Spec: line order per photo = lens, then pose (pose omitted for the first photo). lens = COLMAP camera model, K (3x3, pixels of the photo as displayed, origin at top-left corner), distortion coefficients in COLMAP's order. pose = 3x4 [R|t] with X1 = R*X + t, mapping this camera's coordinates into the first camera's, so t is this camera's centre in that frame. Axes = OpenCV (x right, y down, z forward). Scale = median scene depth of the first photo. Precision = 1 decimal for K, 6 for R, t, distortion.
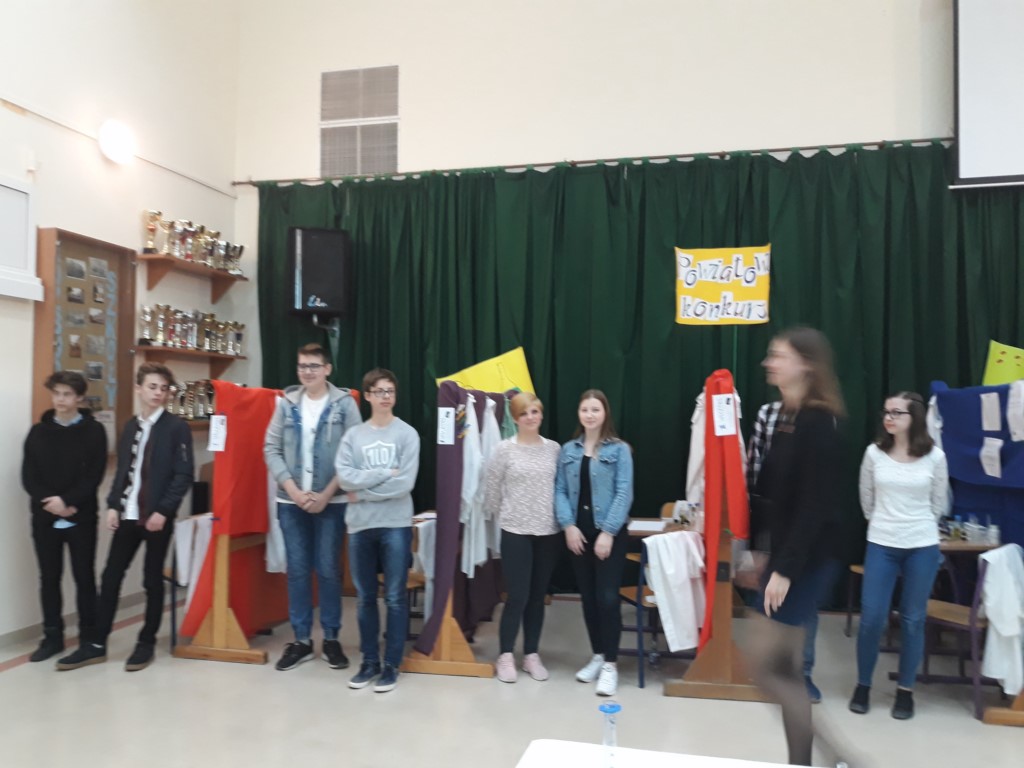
lens RADIAL K [[850.6, 0, 509.6], [0, 850.6, 397.7], [0, 0, 1]] dist [0.072427, -0.186030]
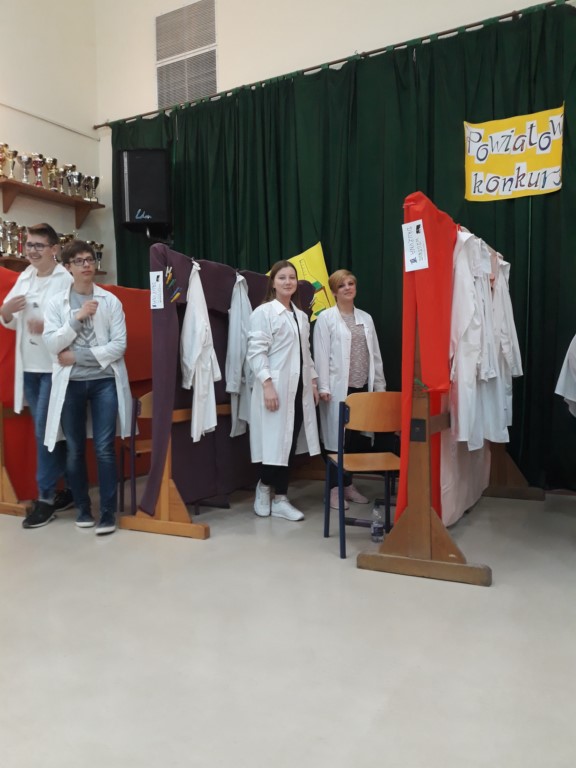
lens RADIAL K [[651.6, 0, 265.4], [0, 651.6, 380.2], [0, 0, 1]] dist [0.002819, -0.009404]
pose [[0.958114, -0.014444, -0.286021, 0.184943], [0.029997, 0.998295, 0.050070, 0.072973], [0.284810, -0.056553, 0.956914, 0.208823]]
